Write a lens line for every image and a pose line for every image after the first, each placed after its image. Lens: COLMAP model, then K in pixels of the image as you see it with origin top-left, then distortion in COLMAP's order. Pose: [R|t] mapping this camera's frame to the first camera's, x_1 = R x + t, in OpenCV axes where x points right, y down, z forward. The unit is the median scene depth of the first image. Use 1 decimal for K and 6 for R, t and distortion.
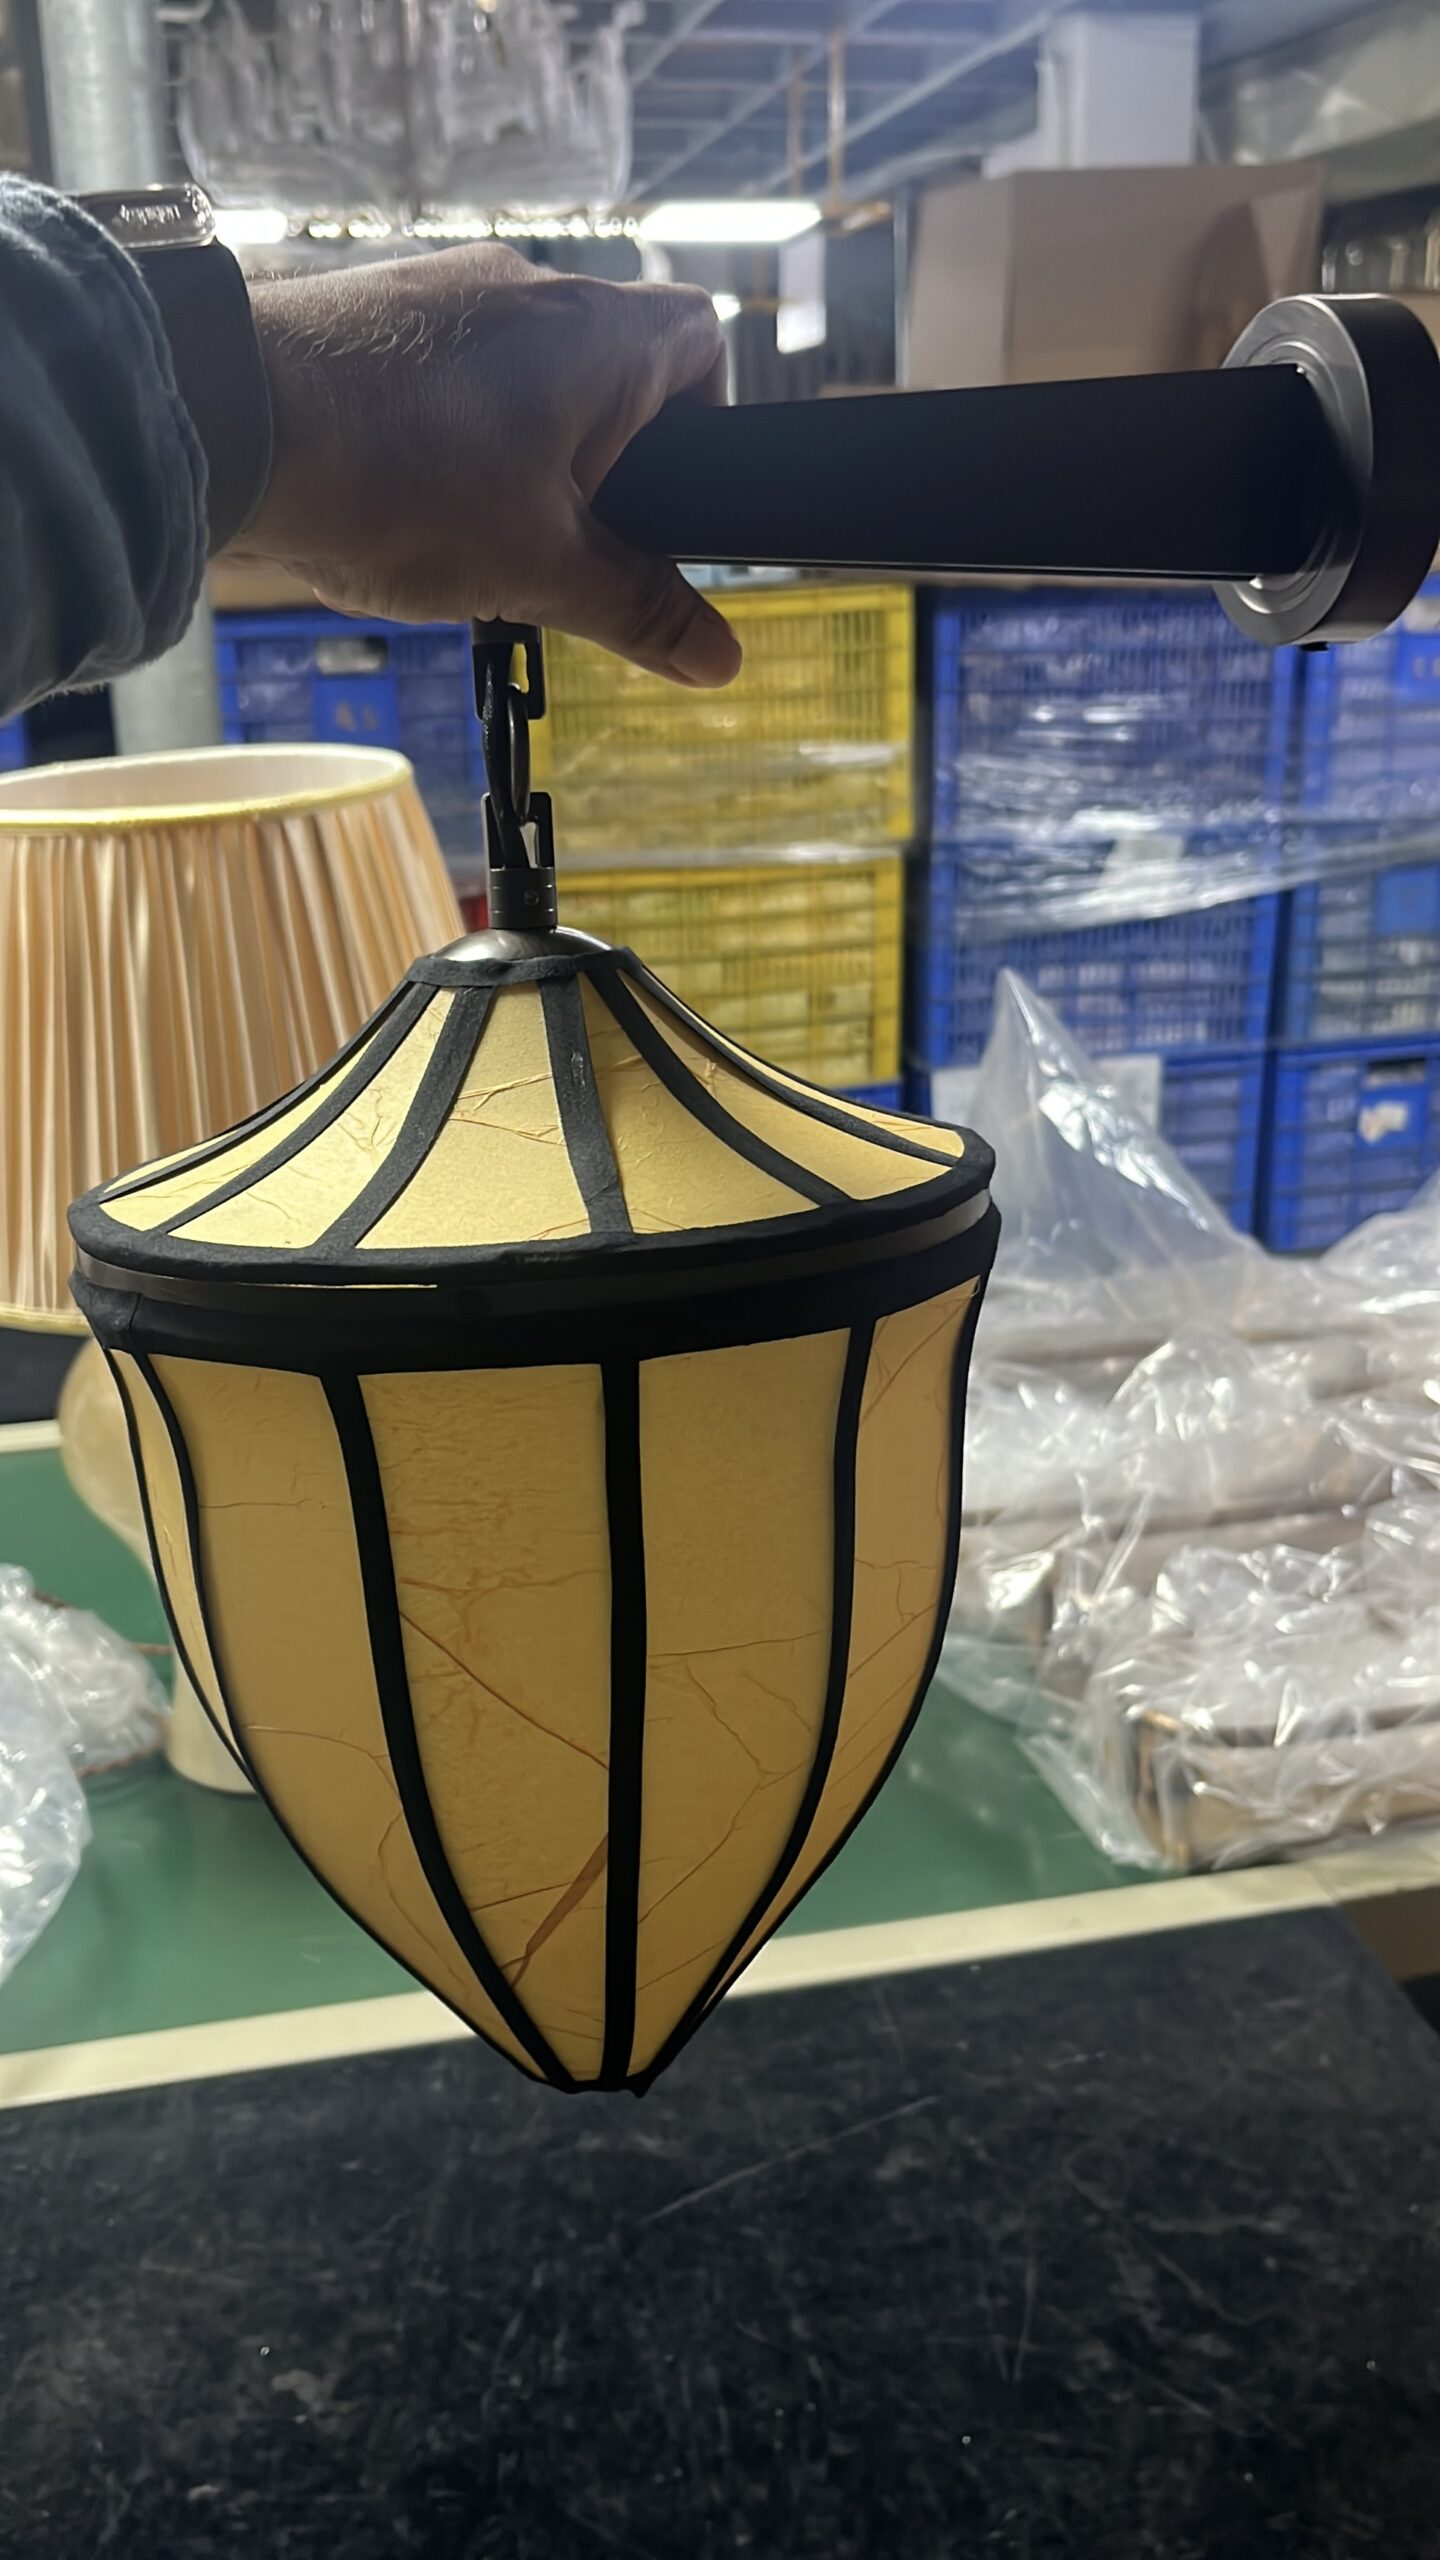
lens RADIAL K [[2349.1, 0, 728.0], [0, 2349.1, 1277.9], [0, 0, 1]] dist [0.002410, 0.006196]
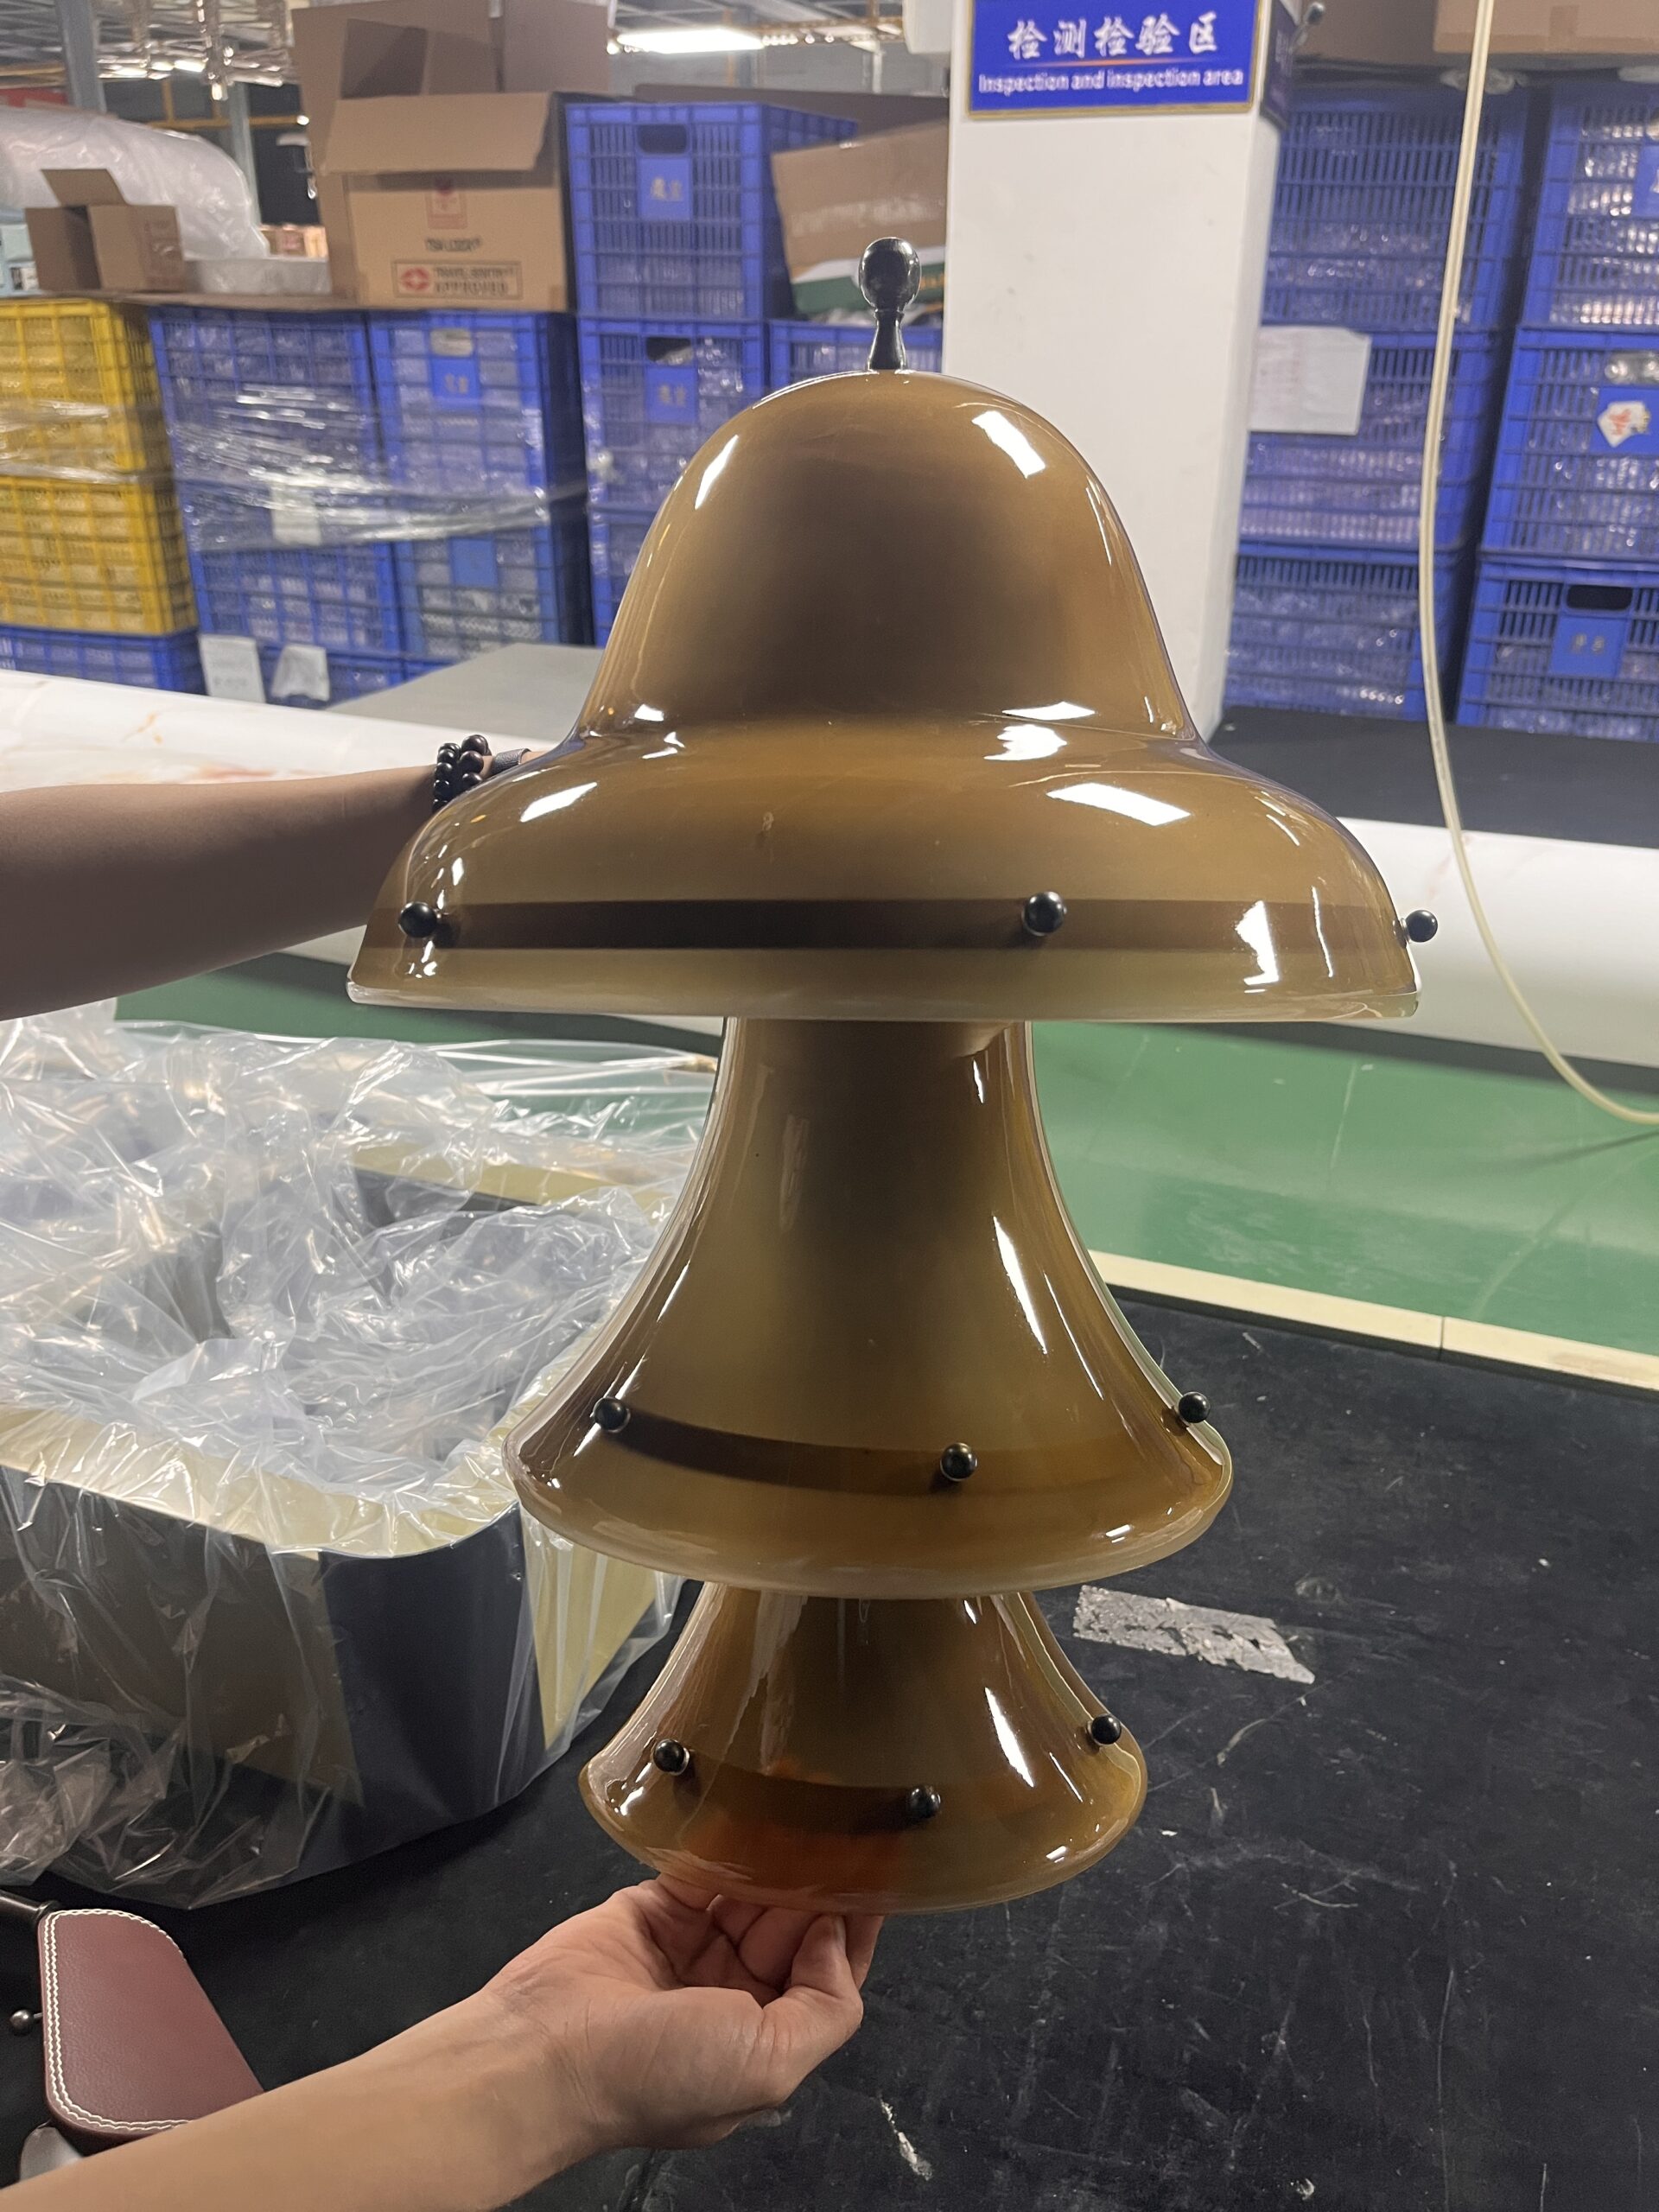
lens RADIAL K [[1779.1, 0, 835.2], [0, 1779.1, 1109.6], [0, 0, 1]] dist [0.001646, 0.002364]
pose [[0.820445, 0.270390, -0.503746, 2.765242], [-0.213216, 0.962237, 0.169228, -0.188202], [0.530481, -0.031435, 0.847114, 0.560405]]
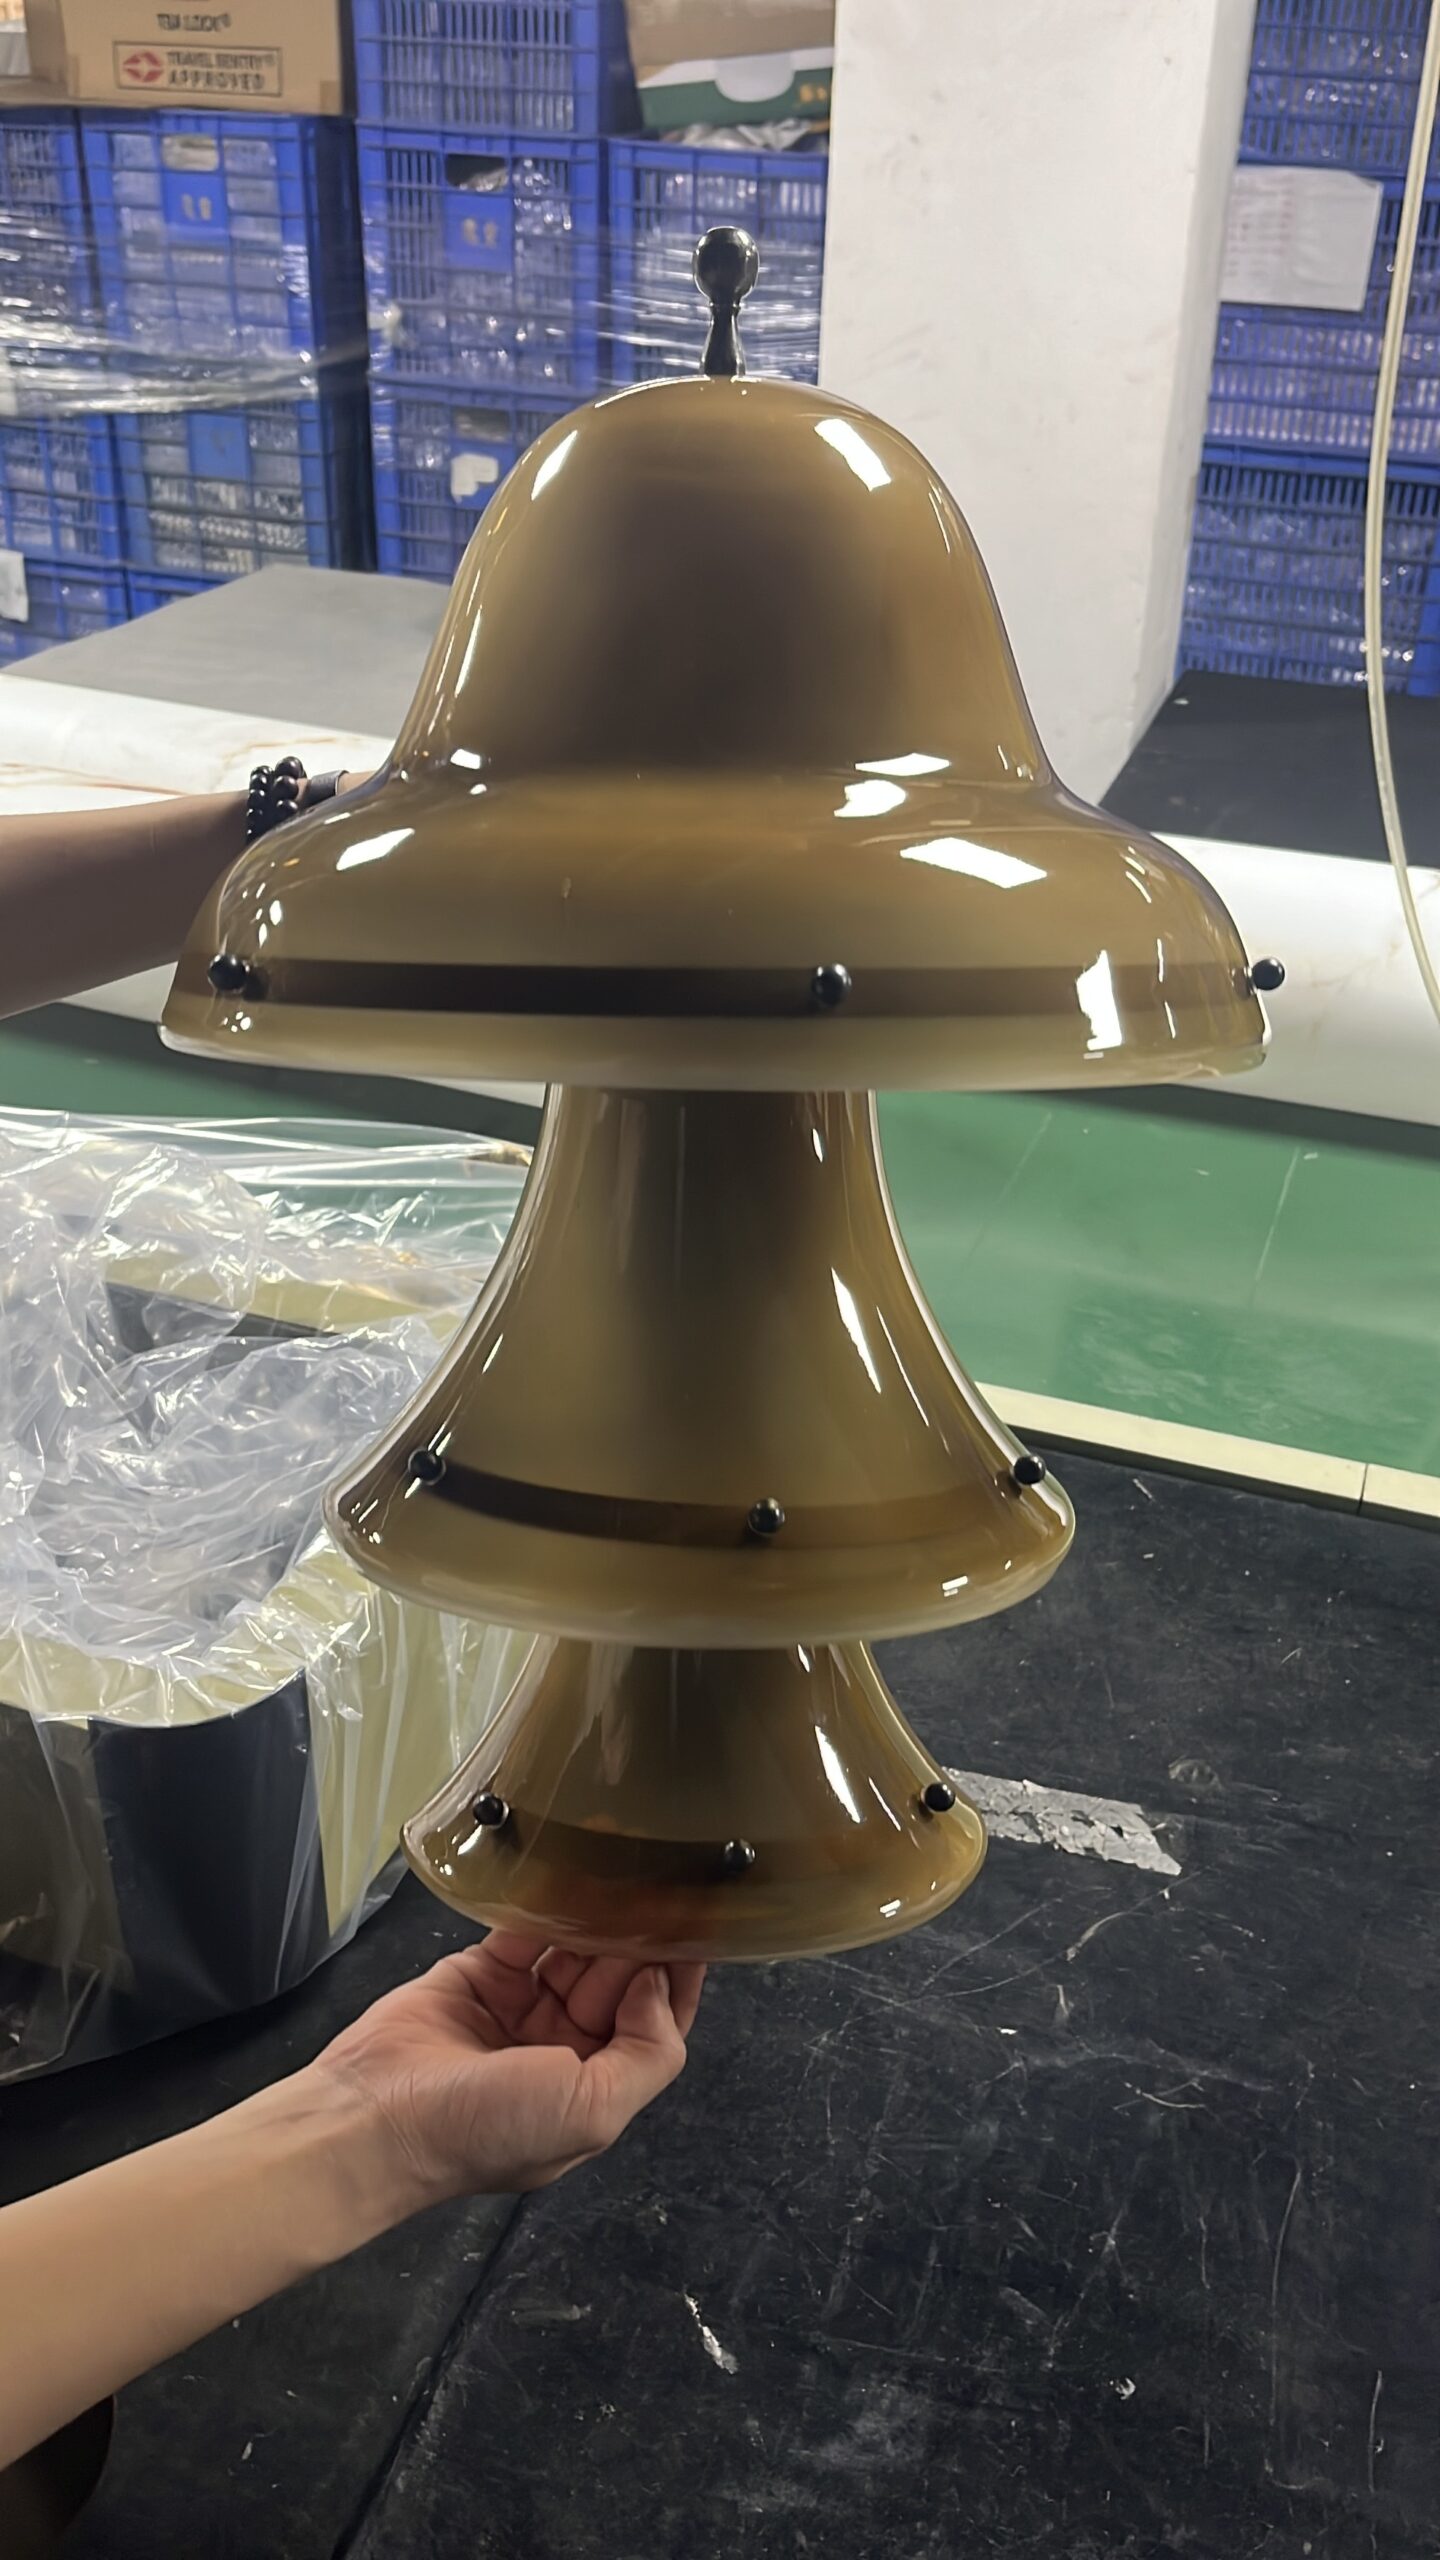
lens RADIAL K [[2349.1, 0, 728.0], [0, 2349.1, 1277.9], [0, 0, 1]] dist [0.002410, 0.006196]
pose [[0.825042, 0.309113, -0.473028, 2.810928], [-0.230263, 0.948368, 0.218120, -0.227084], [0.516028, -0.071038, 0.853621, 0.487817]]
